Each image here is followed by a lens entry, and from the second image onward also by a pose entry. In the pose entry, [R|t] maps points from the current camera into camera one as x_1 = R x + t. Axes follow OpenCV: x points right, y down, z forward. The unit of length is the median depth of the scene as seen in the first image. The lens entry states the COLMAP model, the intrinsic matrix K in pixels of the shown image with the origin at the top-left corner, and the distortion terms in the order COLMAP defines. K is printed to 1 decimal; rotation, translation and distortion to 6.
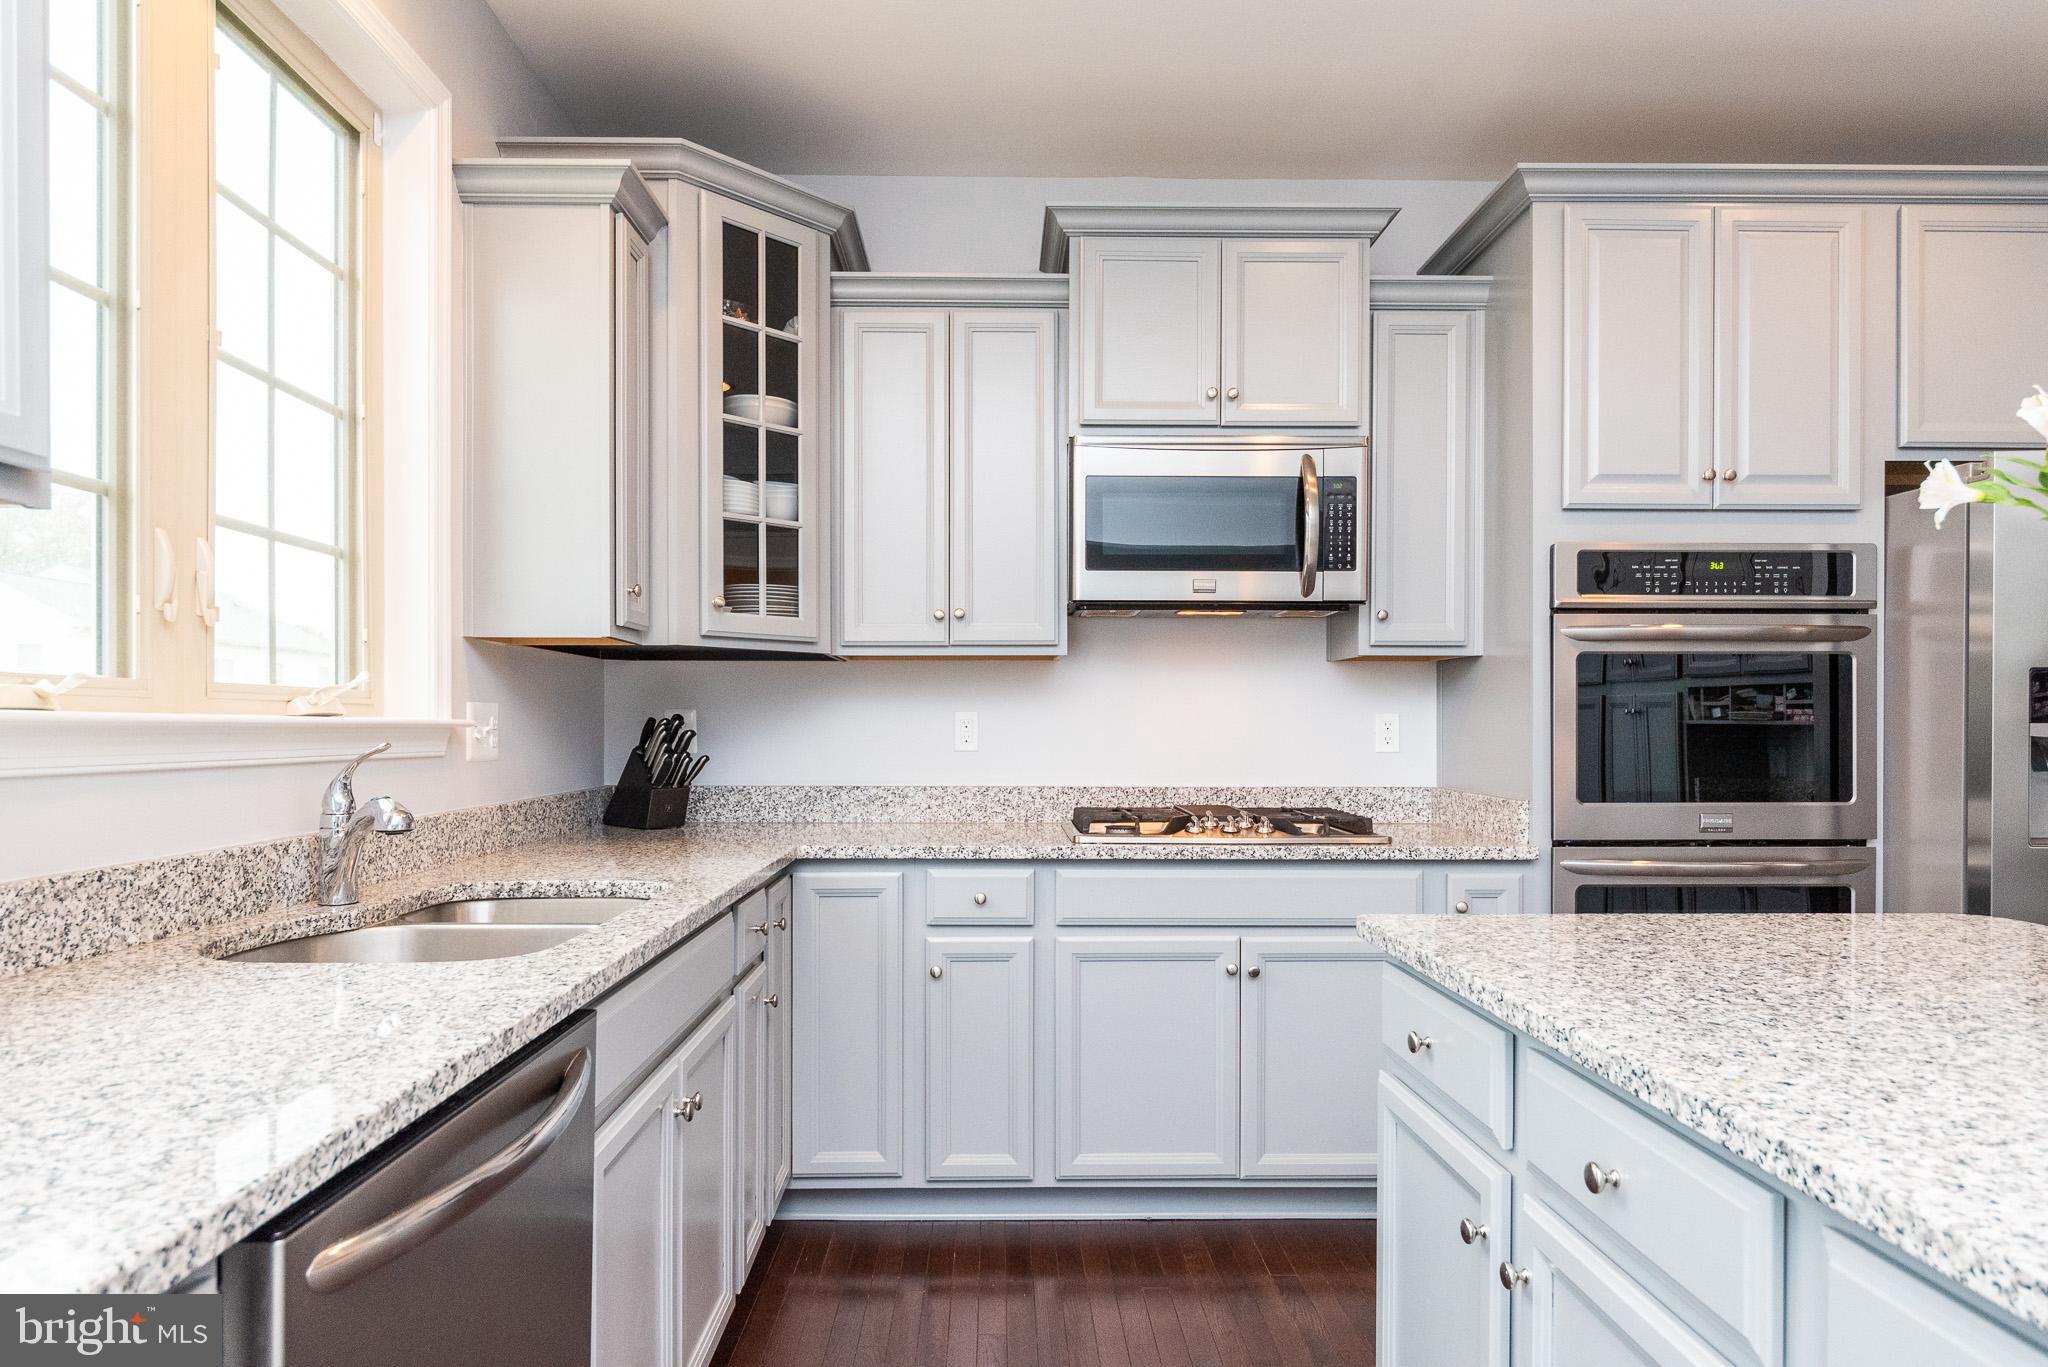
lens RADIAL K [[1222.8, 0, 996.6], [0, 1222.8, 732.4], [0, 0, 1]] dist [-0.000185, 0.003720]
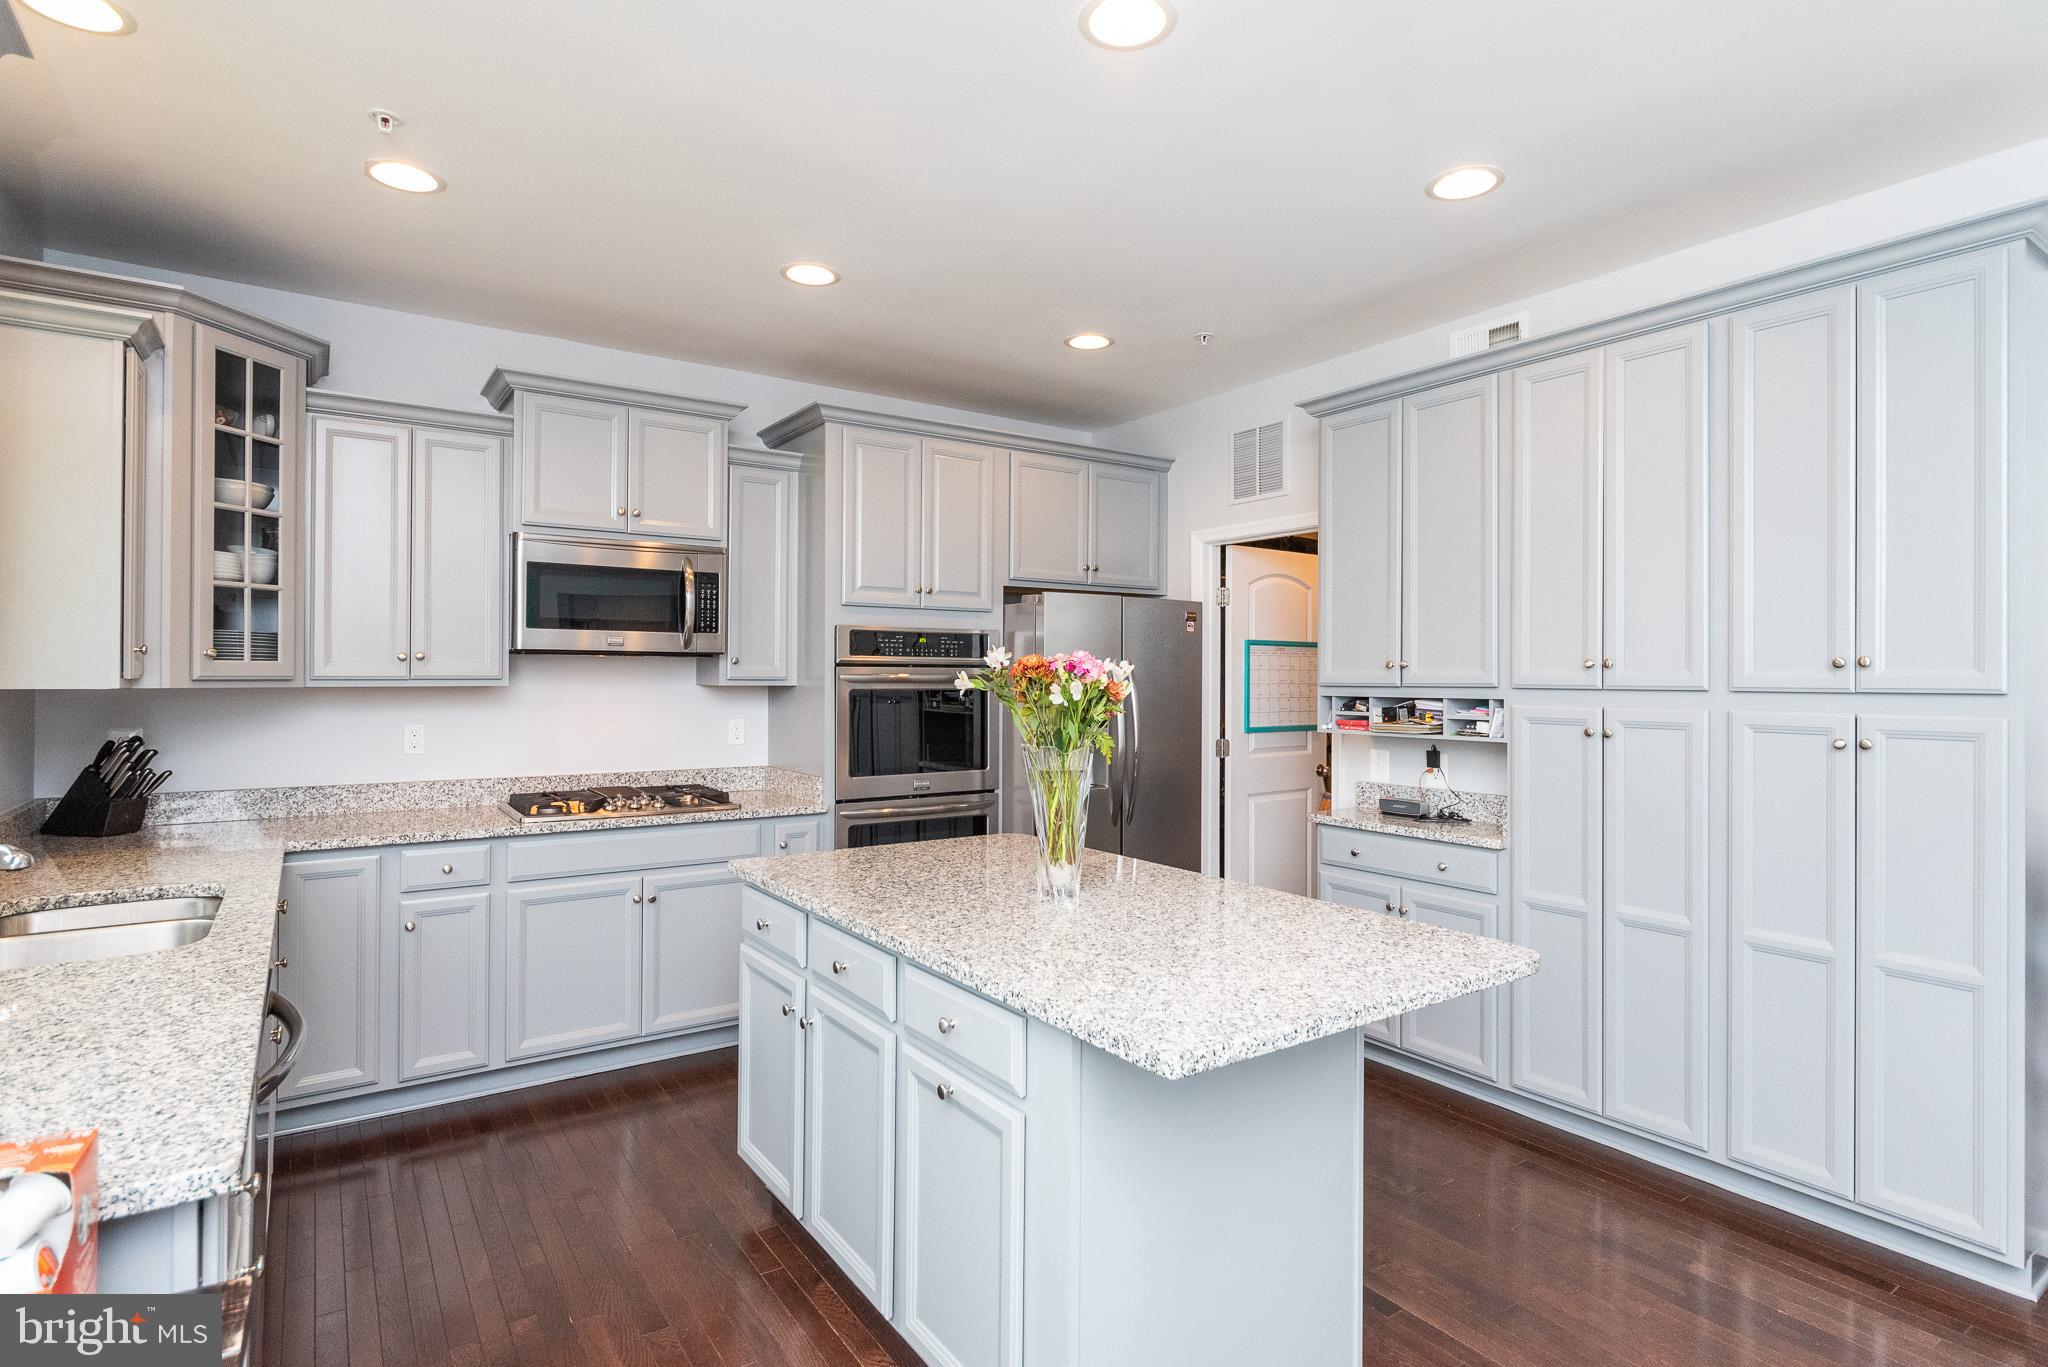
lens RADIAL K [[1070.9, 0, 1047.9], [0, 1070.9, 674.2], [0, 0, 1]] dist [0.014497, -0.003956]
pose [[0.823142, 0.005603, 0.567807, -0.143744], [-0.003442, 0.999982, -0.004879, -0.079668], [-0.567825, 0.002061, 0.823147, -0.382107]]
